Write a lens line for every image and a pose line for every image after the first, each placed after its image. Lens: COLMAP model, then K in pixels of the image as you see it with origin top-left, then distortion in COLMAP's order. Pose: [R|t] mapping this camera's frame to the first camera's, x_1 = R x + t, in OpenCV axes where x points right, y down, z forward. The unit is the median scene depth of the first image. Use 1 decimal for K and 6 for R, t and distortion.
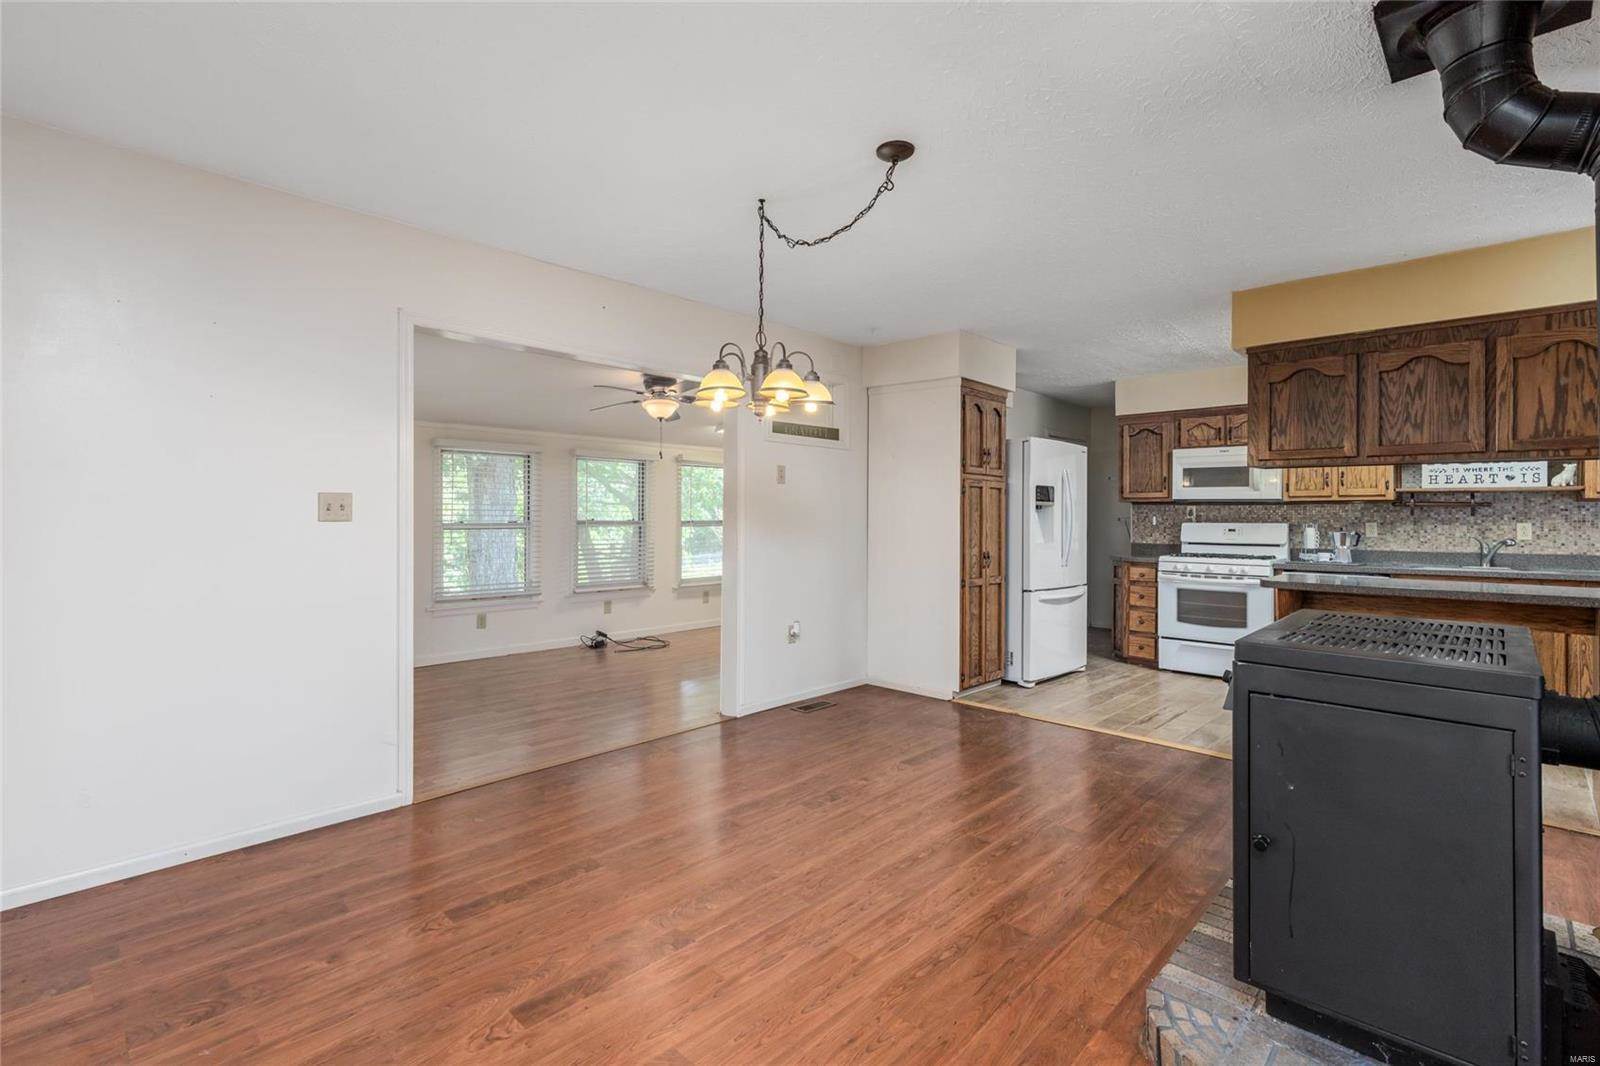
lens RADIAL K [[724.6, 0, 796.0], [0, 724.6, 507.1], [0, 0, 1]] dist [-0.001165, 0.000661]
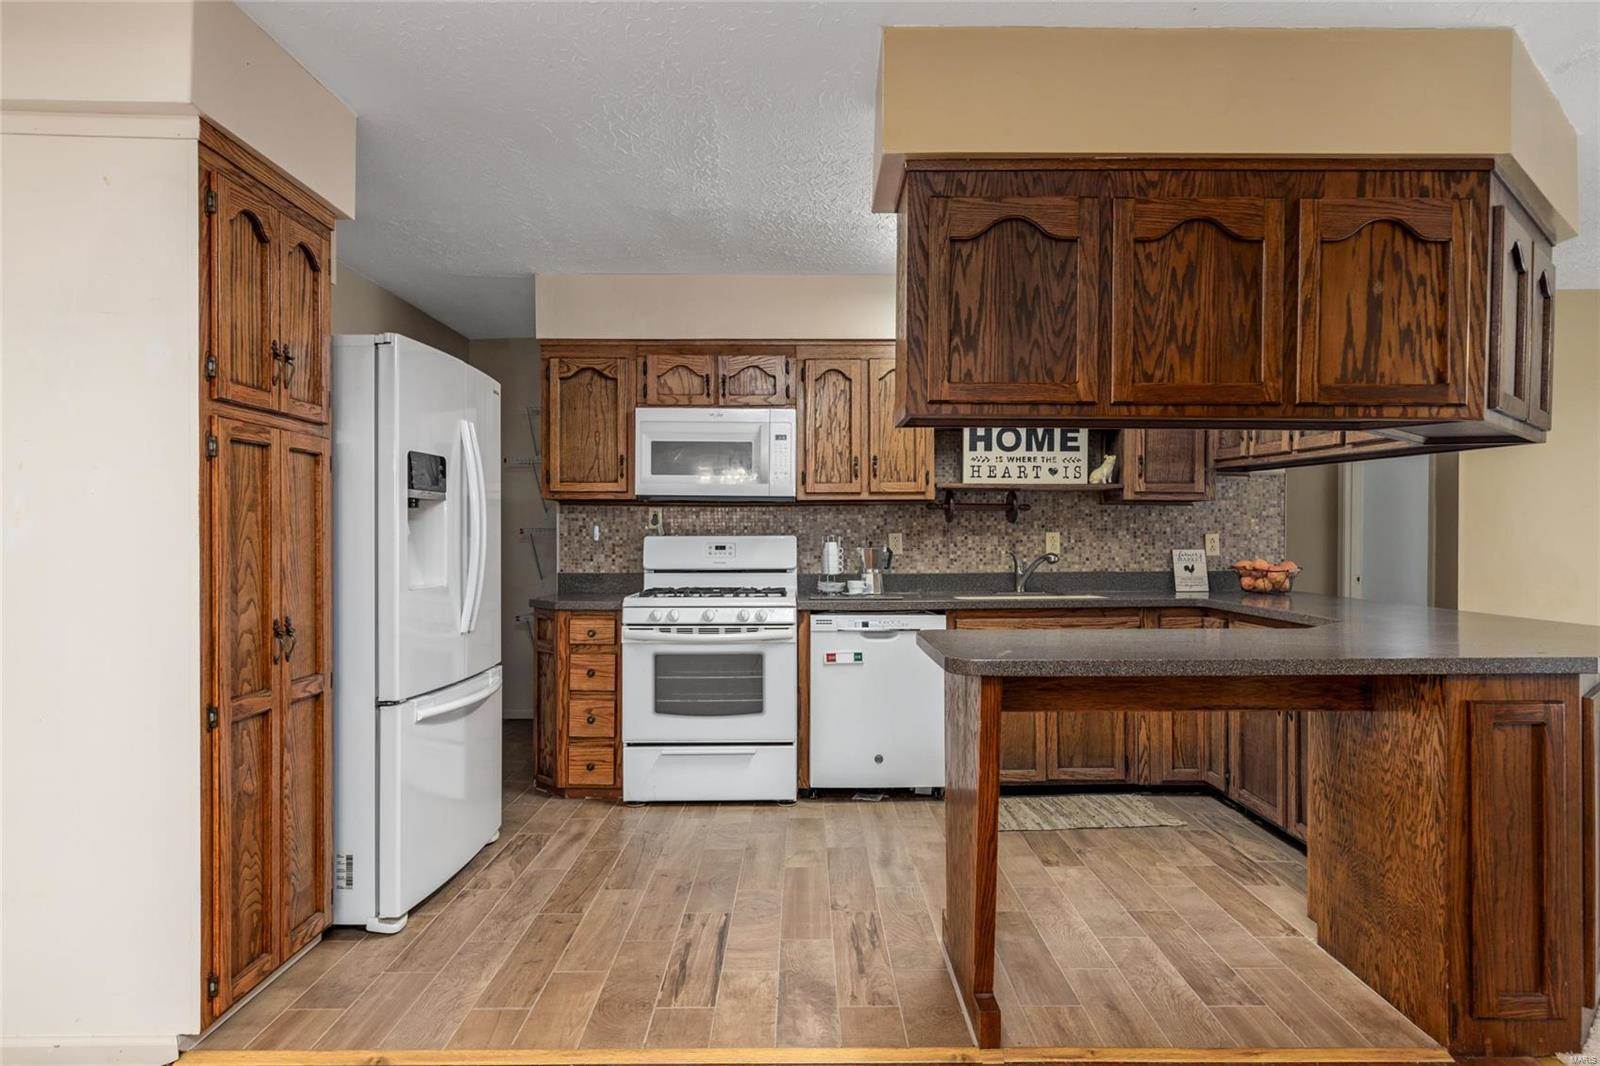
lens RADIAL K [[951.9, 0, 804.2], [0, 951.9, 538.2], [0, 0, 1]] dist [-0.002443, 0.001093]
pose [[0.712201, -0.011474, 0.701881, 0.106414], [-0.004226, 0.999778, 0.020632, 0.008318], [-0.701963, -0.017660, 0.711995, 0.444248]]
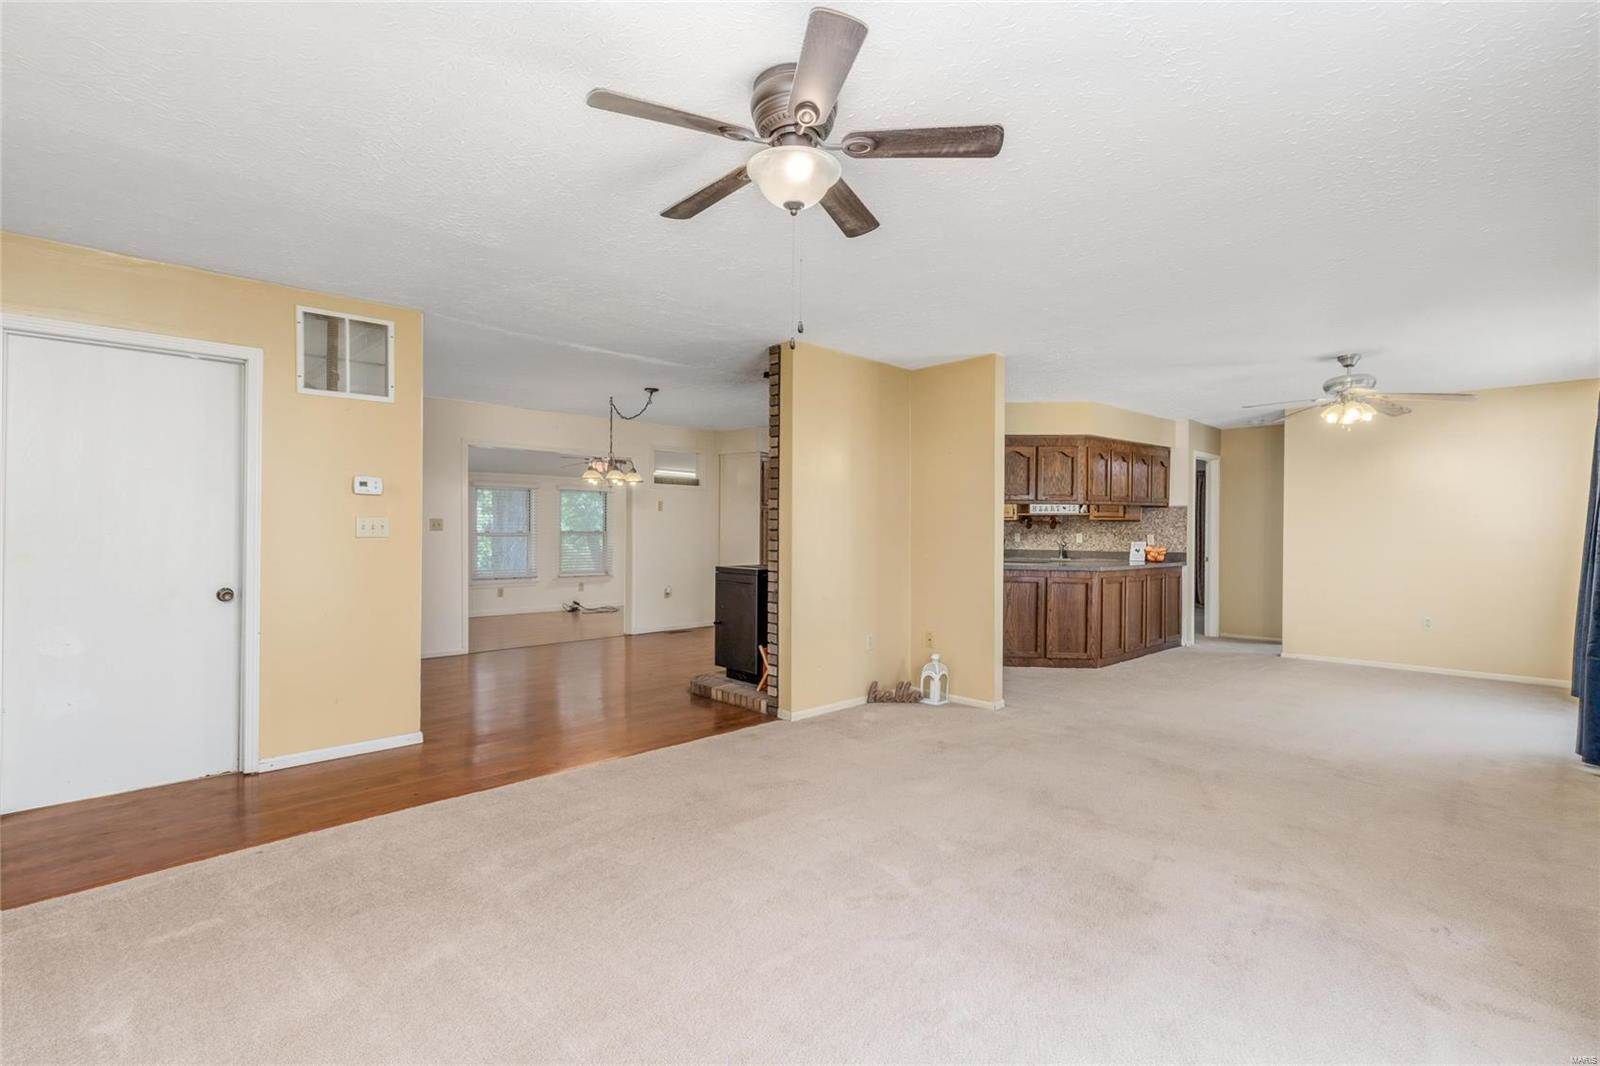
lens RADIAL K [[724.6, 0, 801.7], [0, 724.6, 536.0], [0, 0, 1]] dist [-0.001165, 0.000661]
pose [[0.999758, 0.002787, -0.021804, 0.343767], [-0.002296, 0.999744, 0.022495, -0.009959], [0.021861, -0.022439, 0.999509, -0.753600]]
